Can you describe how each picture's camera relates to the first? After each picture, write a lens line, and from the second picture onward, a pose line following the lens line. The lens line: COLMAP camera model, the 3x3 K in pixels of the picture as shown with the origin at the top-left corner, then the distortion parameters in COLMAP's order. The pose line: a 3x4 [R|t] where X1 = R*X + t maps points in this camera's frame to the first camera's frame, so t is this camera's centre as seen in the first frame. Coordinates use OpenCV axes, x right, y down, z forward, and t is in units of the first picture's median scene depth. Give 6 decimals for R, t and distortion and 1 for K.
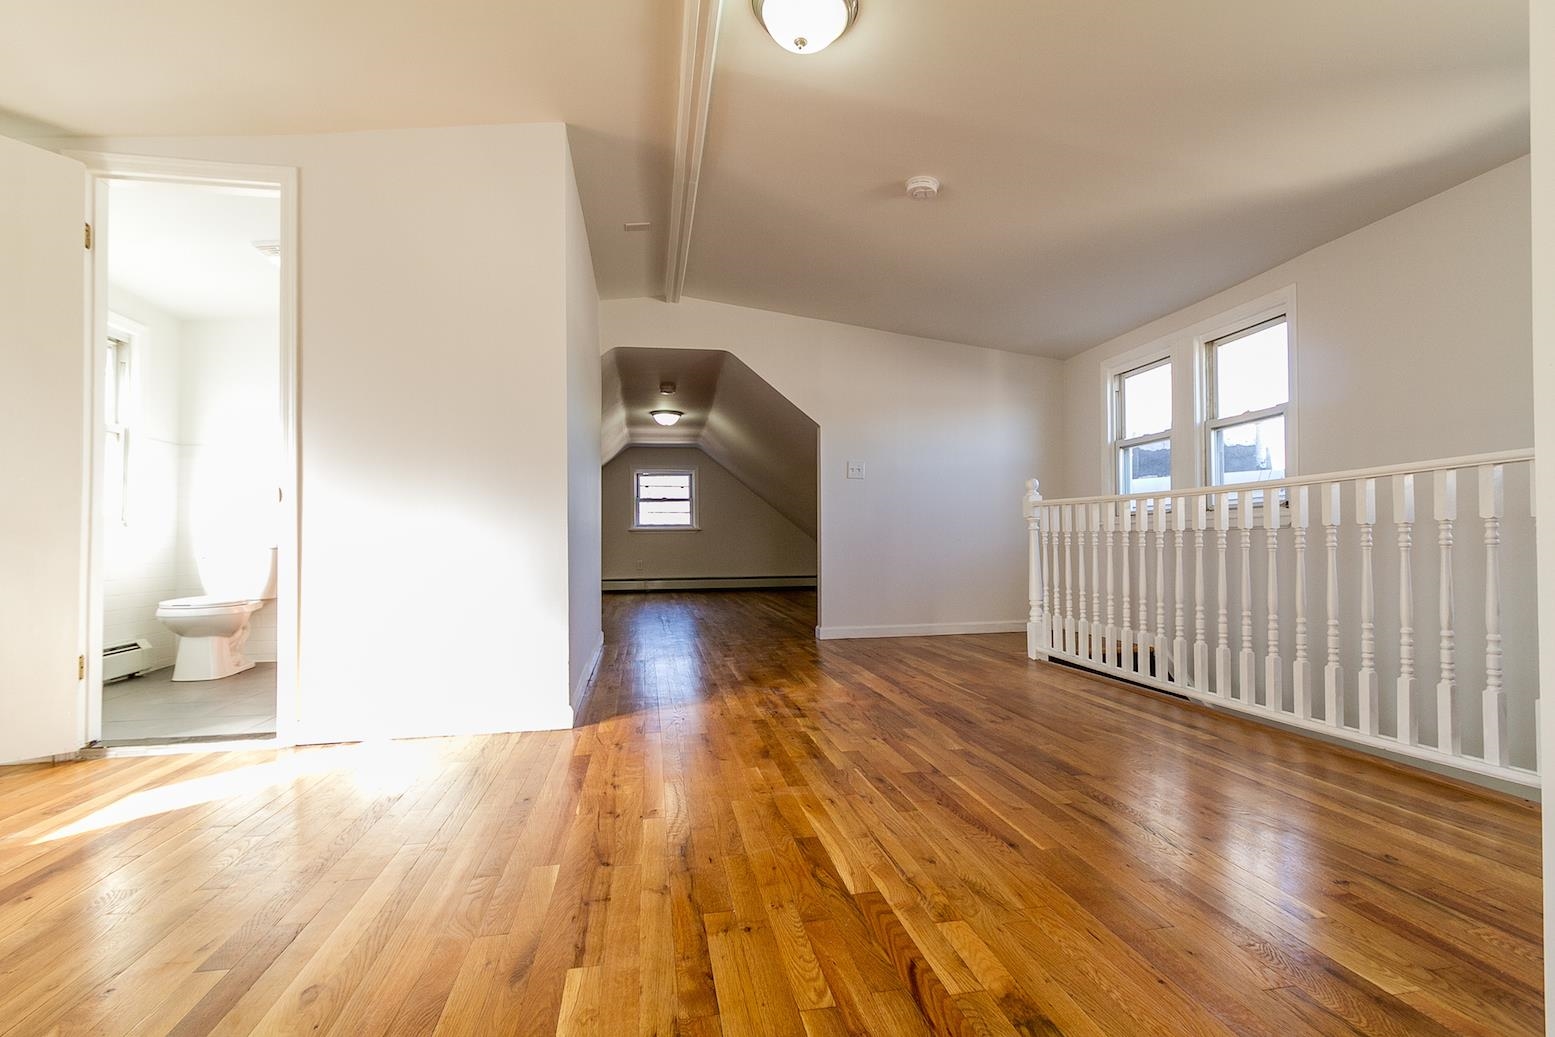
lens RADIAL K [[709.7, 0, 777.9], [0, 709.7, 538.1], [0, 0, 1]] dist [0.001506, -0.000712]
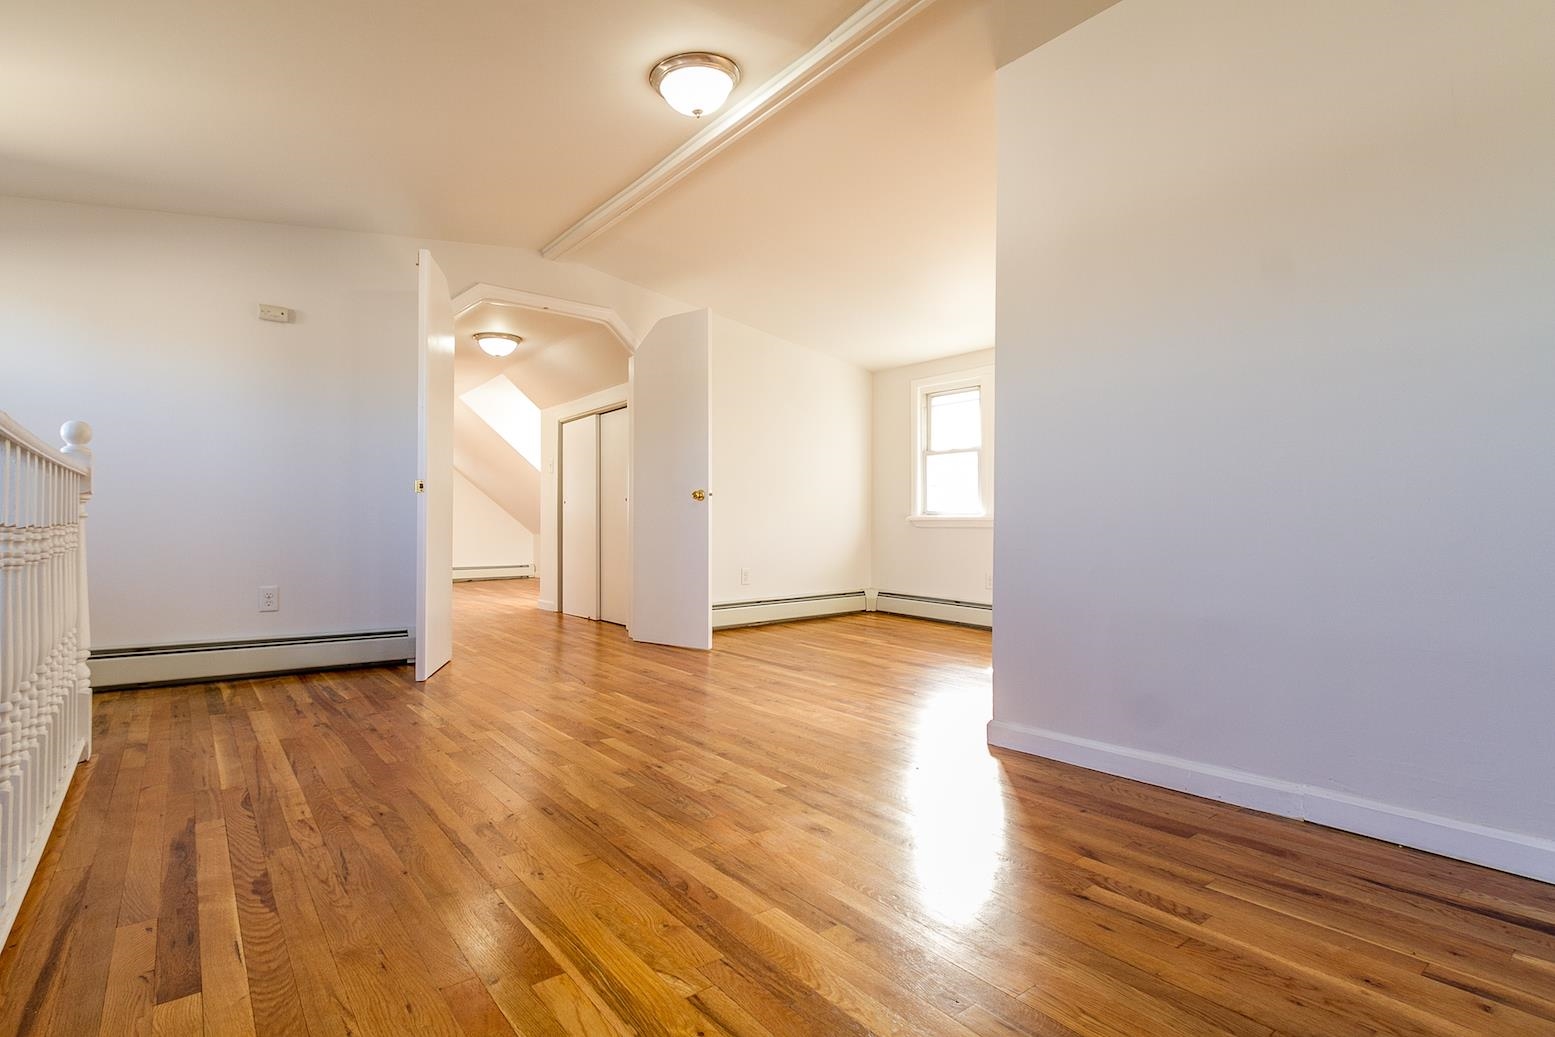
lens RADIAL K [[669.2, 0, 777.5], [0, 669.2, 518.5], [0, 0, 1]] dist [0.000144, 0.000042]
pose [[-0.855863, 0.004089, -0.517187, 0.445952], [0.014392, 0.999770, -0.015911, -0.000124], [0.517003, -0.021061, -0.855725, 1.831086]]
